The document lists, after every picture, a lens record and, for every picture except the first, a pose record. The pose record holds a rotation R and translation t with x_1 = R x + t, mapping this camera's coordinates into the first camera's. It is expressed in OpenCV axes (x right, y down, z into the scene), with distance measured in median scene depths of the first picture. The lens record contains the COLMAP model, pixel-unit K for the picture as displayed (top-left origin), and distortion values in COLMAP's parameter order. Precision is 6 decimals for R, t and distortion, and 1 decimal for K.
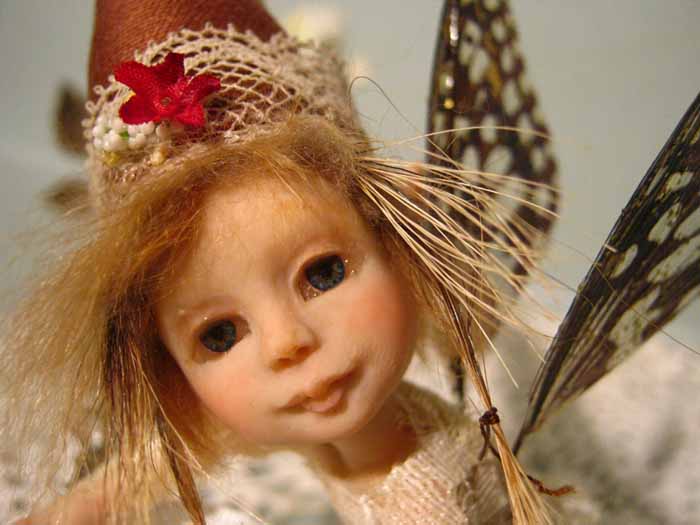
lens RADIAL K [[760.1, 0, 350.8], [0, 760.1, 253.7], [0, 0, 1]] dist [-0.118450, 0.036179]
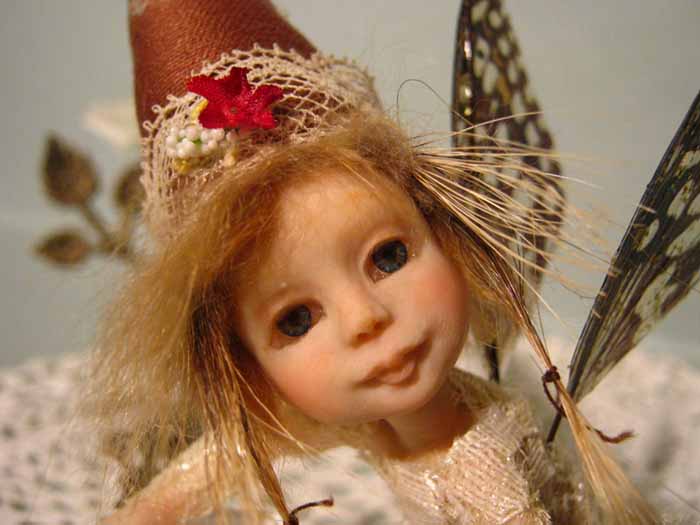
lens RADIAL K [[761.7, 0, 349.5], [0, 761.7, 255.9], [0, 0, 1]] dist [-0.123711, 0.037830]
pose [[0.996929, -0.061247, 0.048795, -0.133577], [0.064175, 0.996080, -0.060886, 0.080079], [-0.044875, 0.063831, 0.996951, -0.085522]]
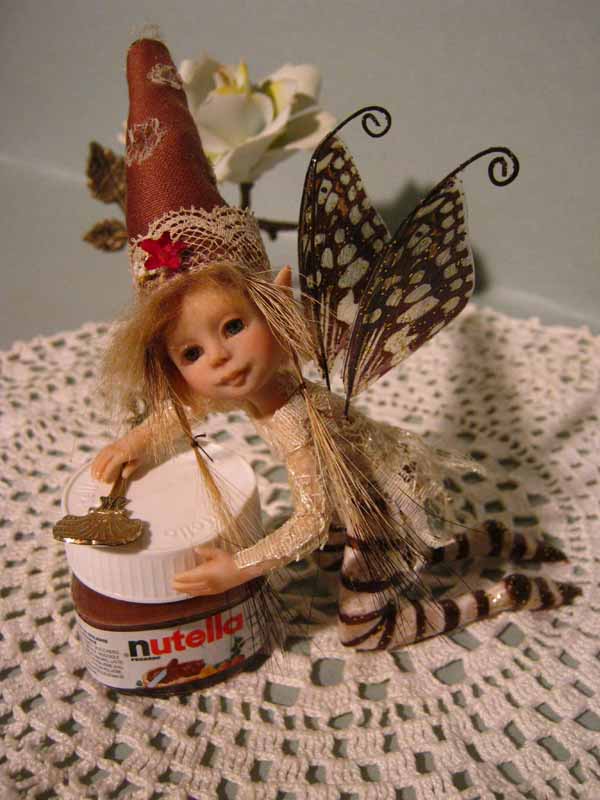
lens RADIAL K [[868.7, 0, 315.9], [0, 868.7, 399.9], [0, 0, 1]] dist [-0.118450, 0.036179]
pose [[0.993645, -0.013693, -0.111727, 0.471819], [0.034850, 0.981227, 0.189679, -0.232390], [0.107033, -0.192367, 0.975468, -1.503328]]
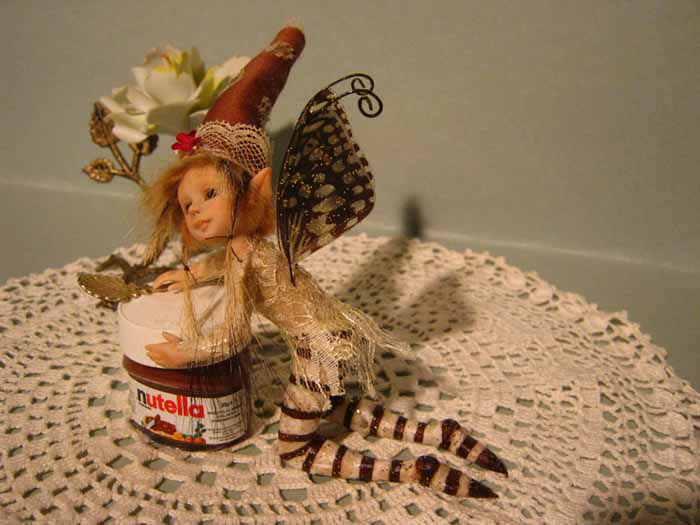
lens RADIAL K [[734.3, 0, 348.5], [0, 734.3, 263.4], [0, 0, 1]] dist [-0.135057, 0.025145]
pose [[0.810553, 0.158521, -0.563804, 2.333962], [-0.154622, 0.986438, 0.055058, 0.058452], [0.564886, 0.042549, 0.824071, -1.389191]]
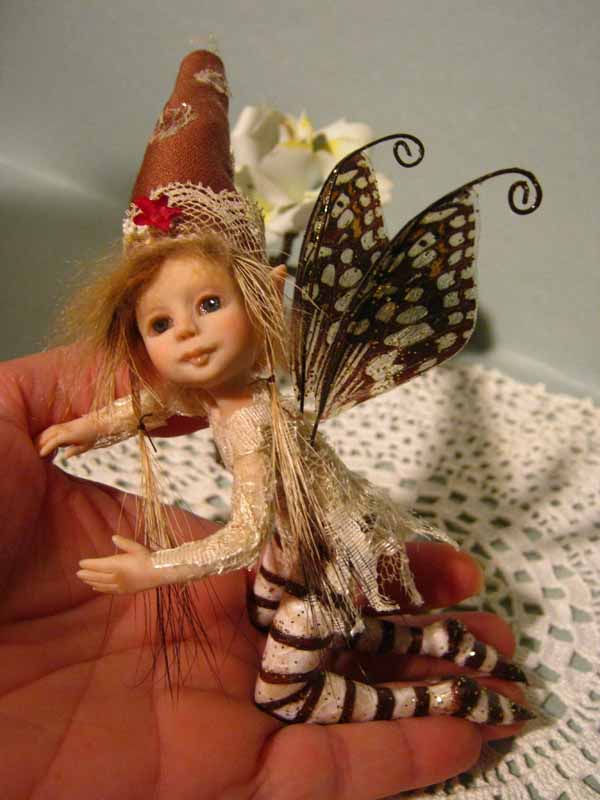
lens RADIAL K [[870.5, 0, 312.6], [0, 870.5, 403.7], [0, 0, 1]] dist [-0.123711, 0.037830]
pose [[0.971393, 0.179345, -0.155663, 0.636366], [-0.177013, 0.983786, 0.028830, 0.168031], [0.158310, -0.000451, 0.987389, -1.313011]]
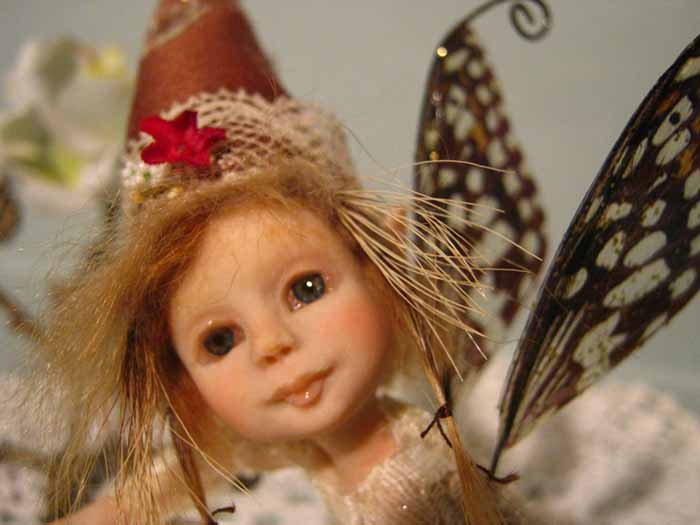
lens RADIAL K [[760.1, 0, 350.8], [0, 760.1, 253.7], [0, 0, 1]] dist [-0.118450, 0.036179]
pose [[0.996950, -0.001827, -0.078016, 0.114770], [-0.006842, 0.993829, -0.110708, 0.093590], [0.077737, 0.110904, 0.990786, -0.162804]]
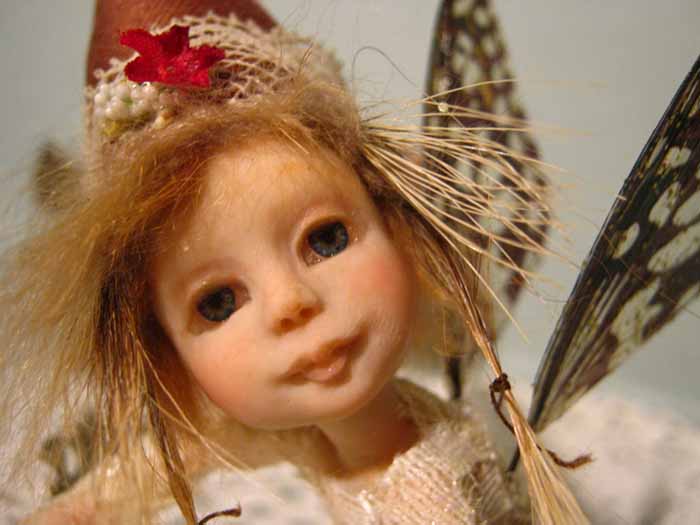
lens RADIAL K [[760.1, 0, 350.8], [0, 760.1, 253.7], [0, 0, 1]] dist [-0.118450, 0.036179]
pose [[0.999317, 0.007113, 0.036261, -0.036951], [-0.002547, 0.992222, -0.124451, 0.151743], [-0.036864, 0.124274, 0.991563, 0.028814]]
